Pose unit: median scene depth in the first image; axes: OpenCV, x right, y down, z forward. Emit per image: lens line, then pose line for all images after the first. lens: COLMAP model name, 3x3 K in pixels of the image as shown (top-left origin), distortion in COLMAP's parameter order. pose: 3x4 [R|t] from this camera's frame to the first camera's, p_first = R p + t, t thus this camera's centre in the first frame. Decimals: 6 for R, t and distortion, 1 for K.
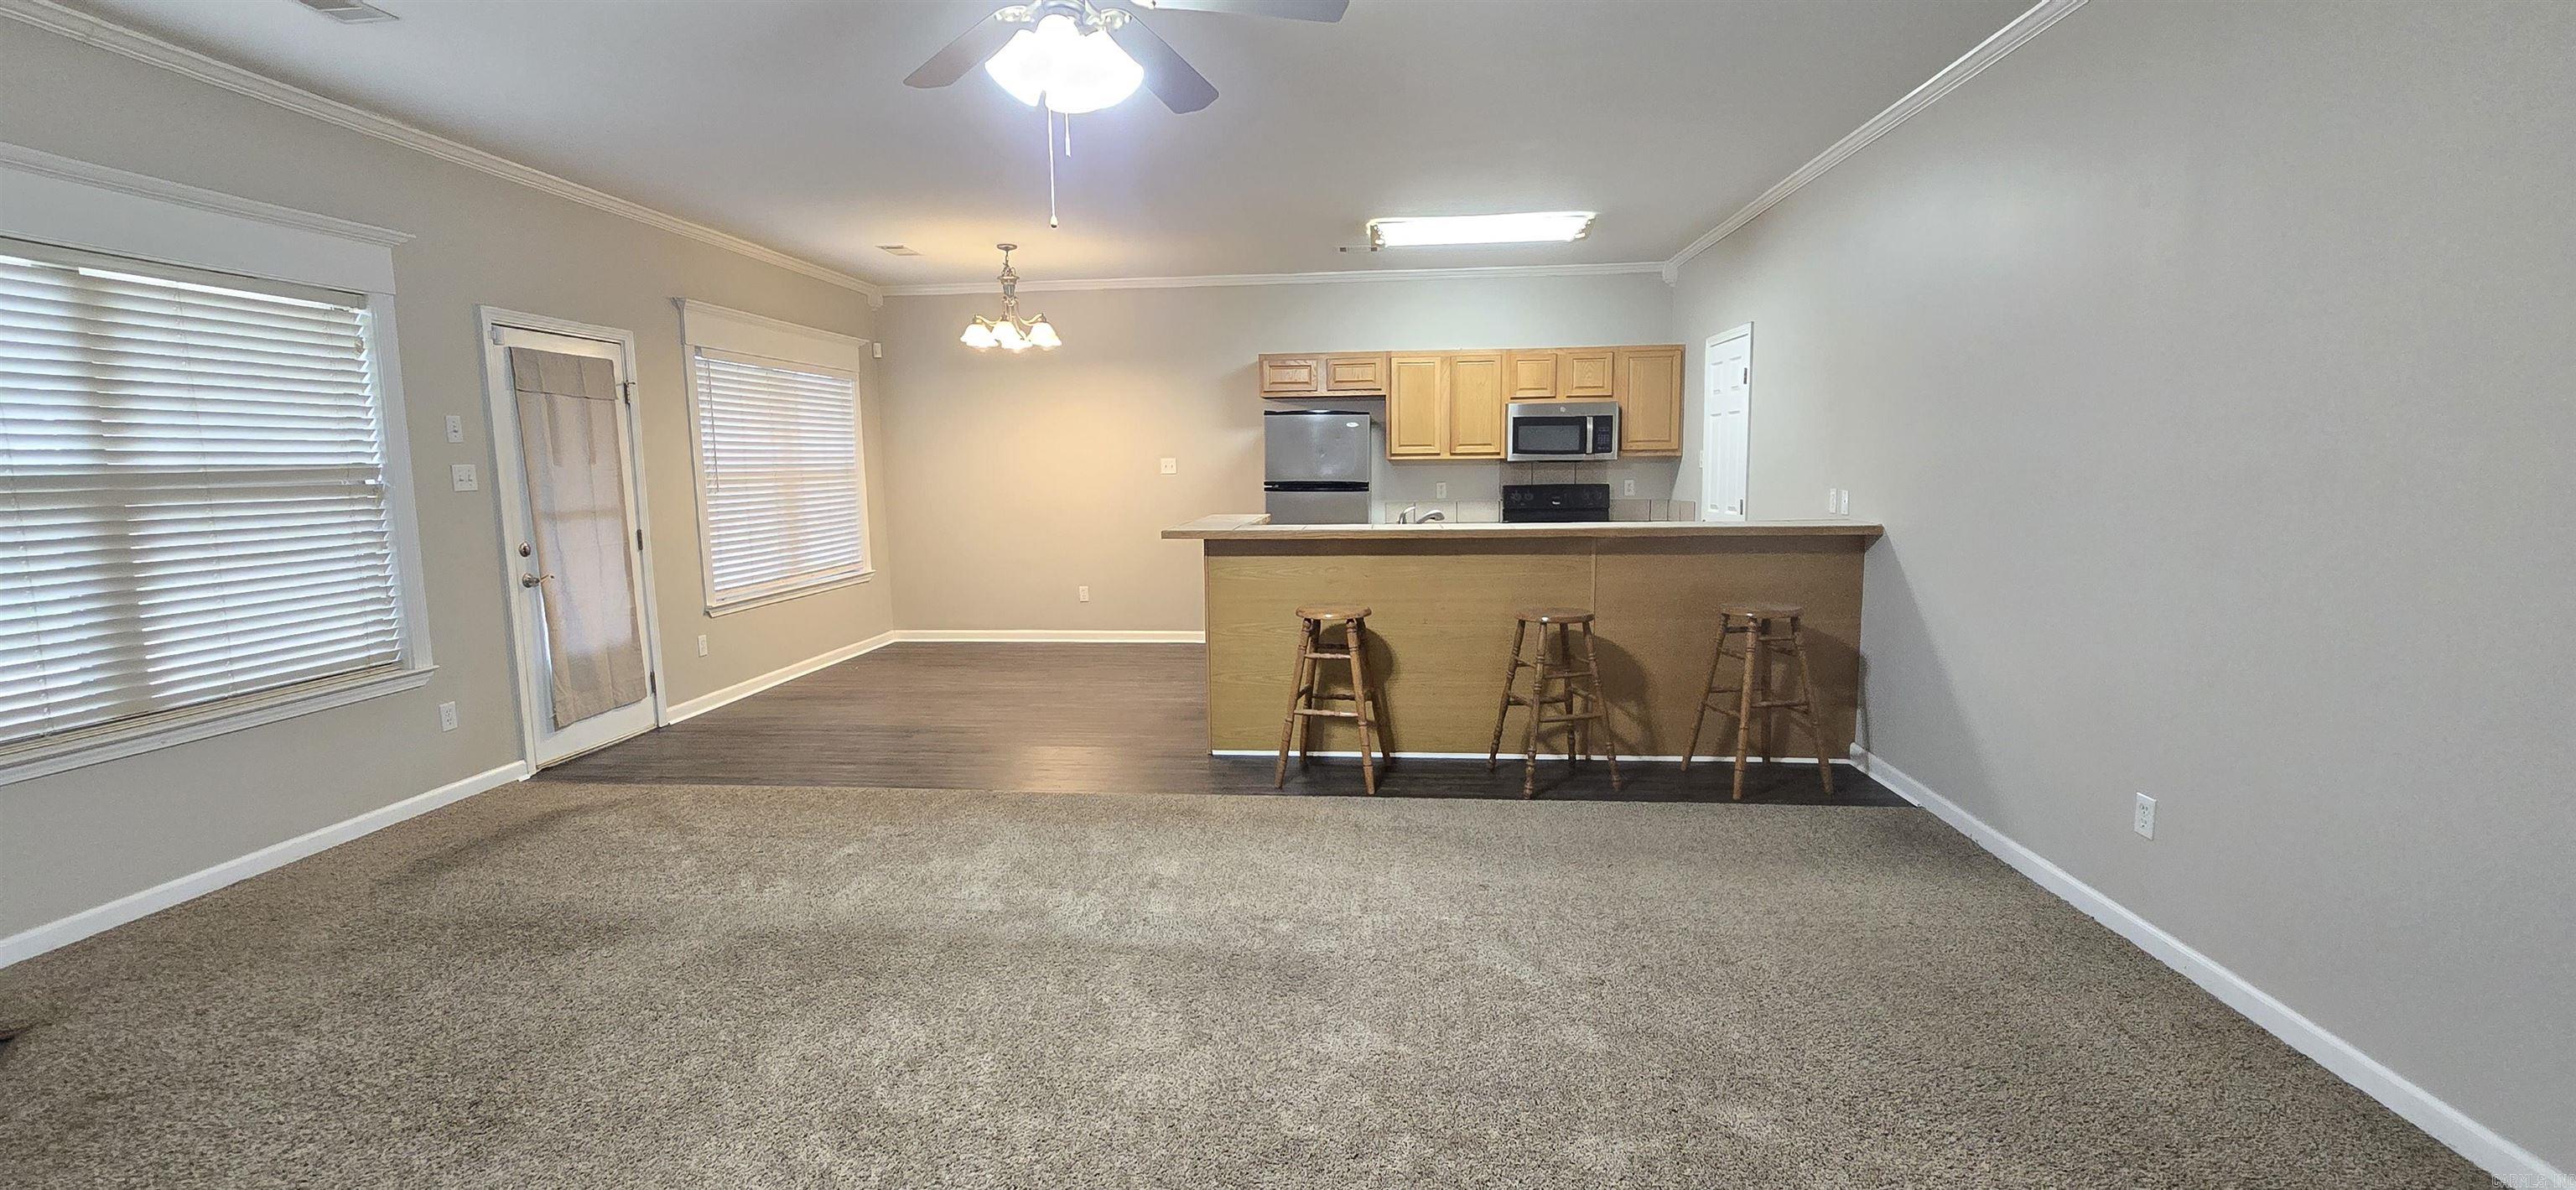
lens RADIAL K [[1051.5, 0, 1280.1], [0, 1051.5, 580.5], [0, 0, 1]] dist [-0.004044, 0.001943]
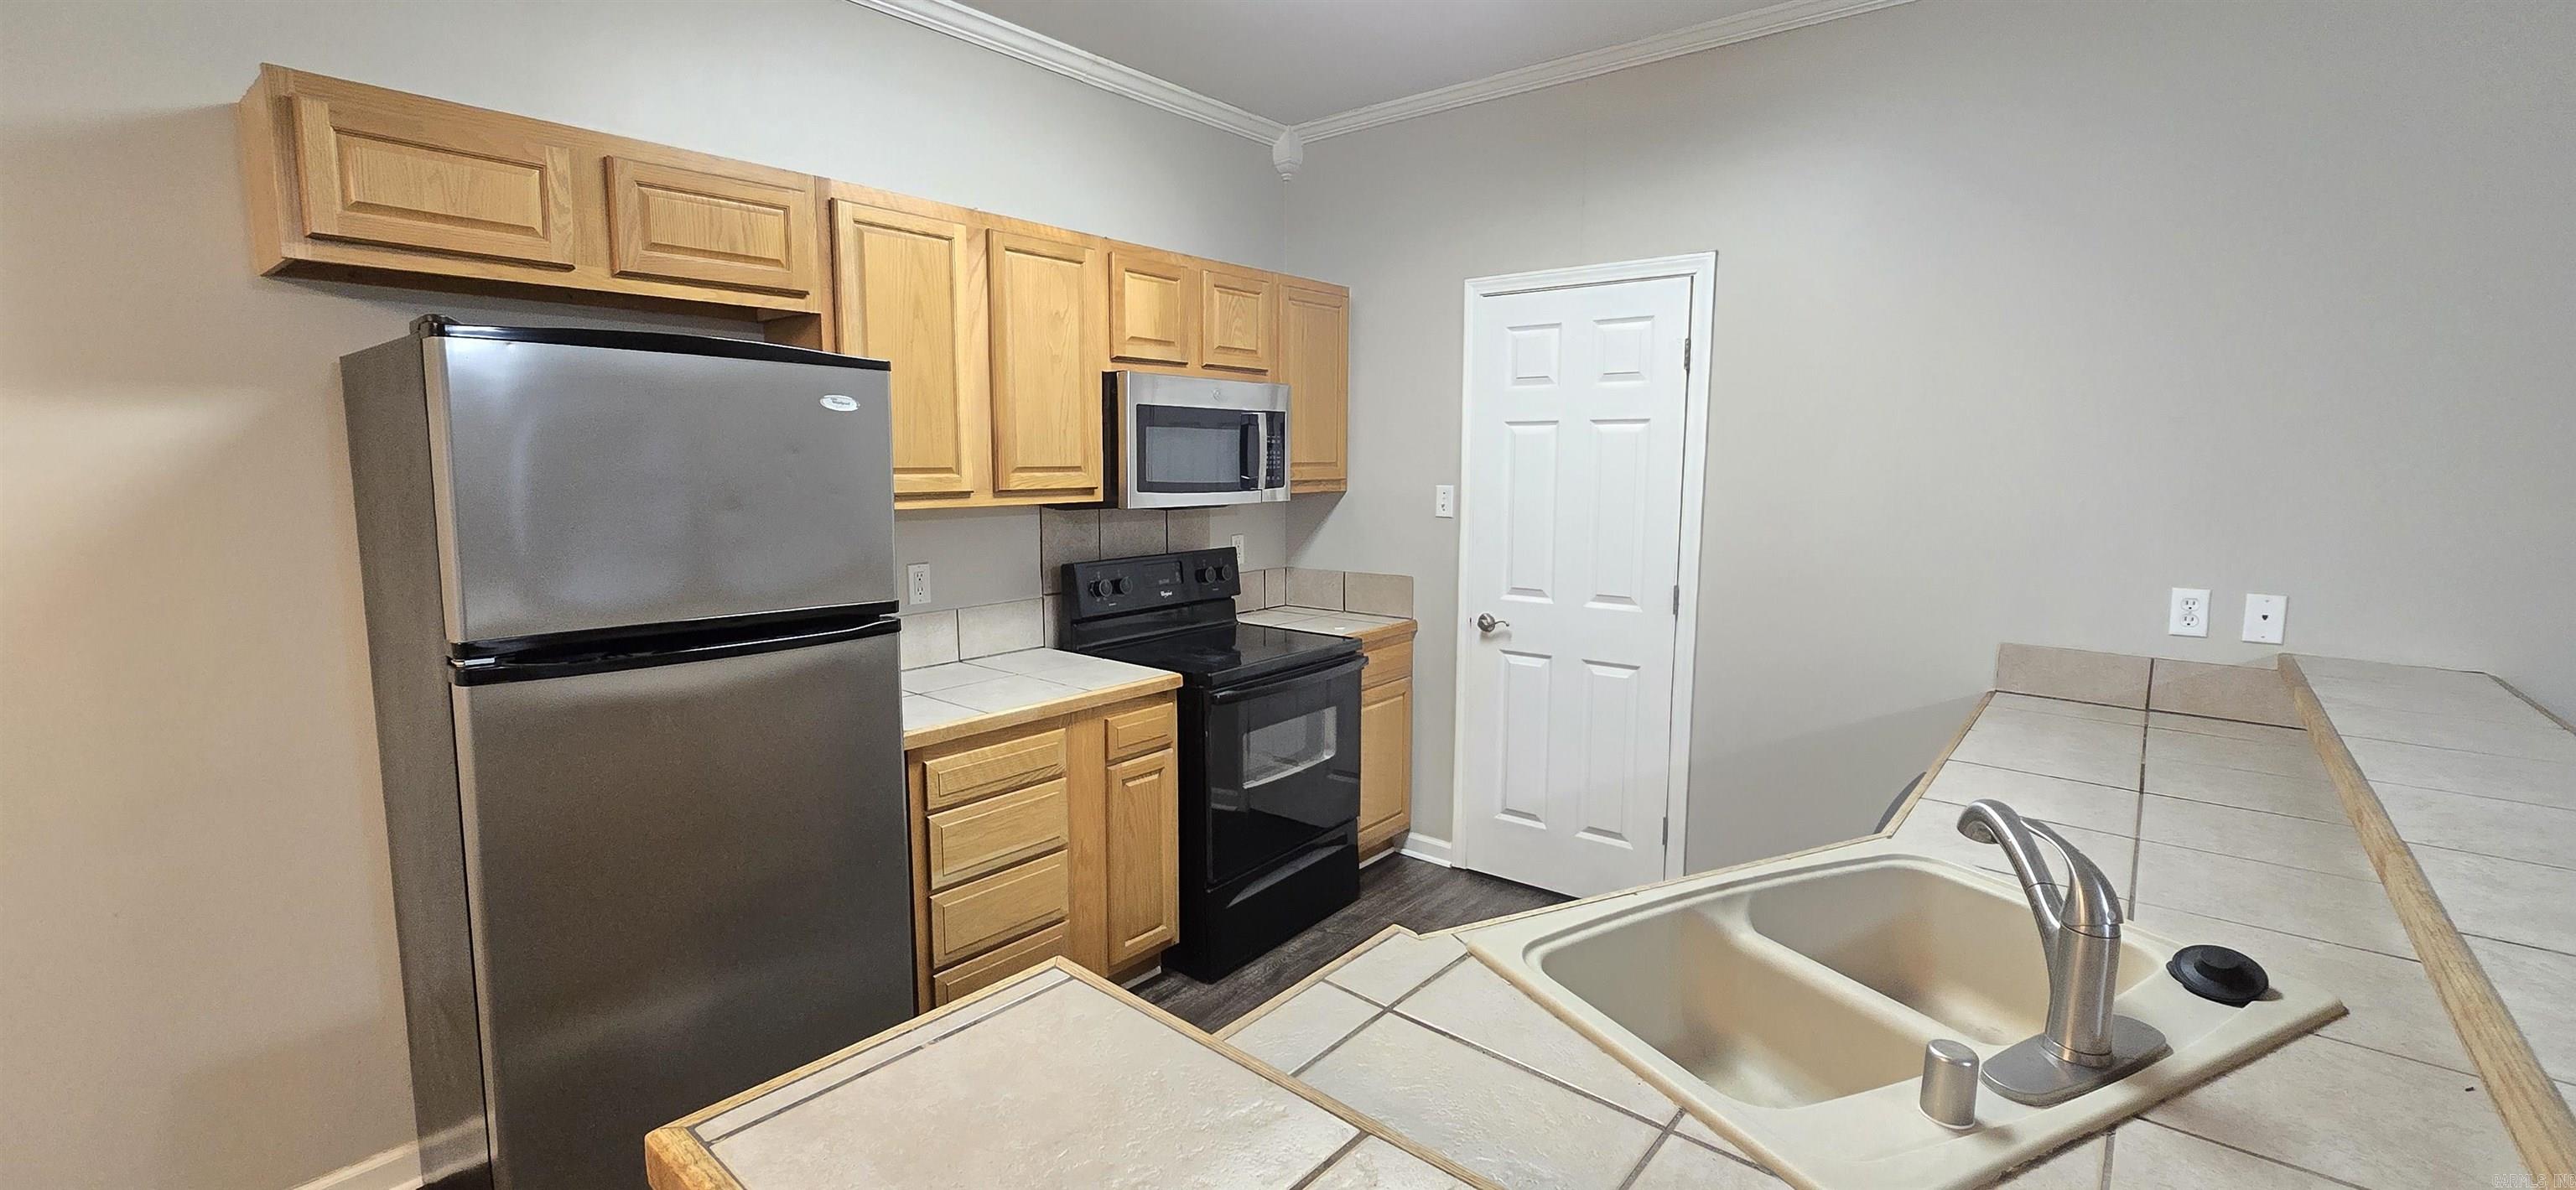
lens RADIAL K [[1051.5, 0, 1278.8], [0, 1051.5, 582.5], [0, 0, 1]] dist [-0.004044, 0.001943]
pose [[0.567392, -0.085152, 0.819033, -0.130478], [0.080904, 0.995591, 0.047461, -0.141712], [-0.819464, 0.039334, 0.571779, 1.012979]]
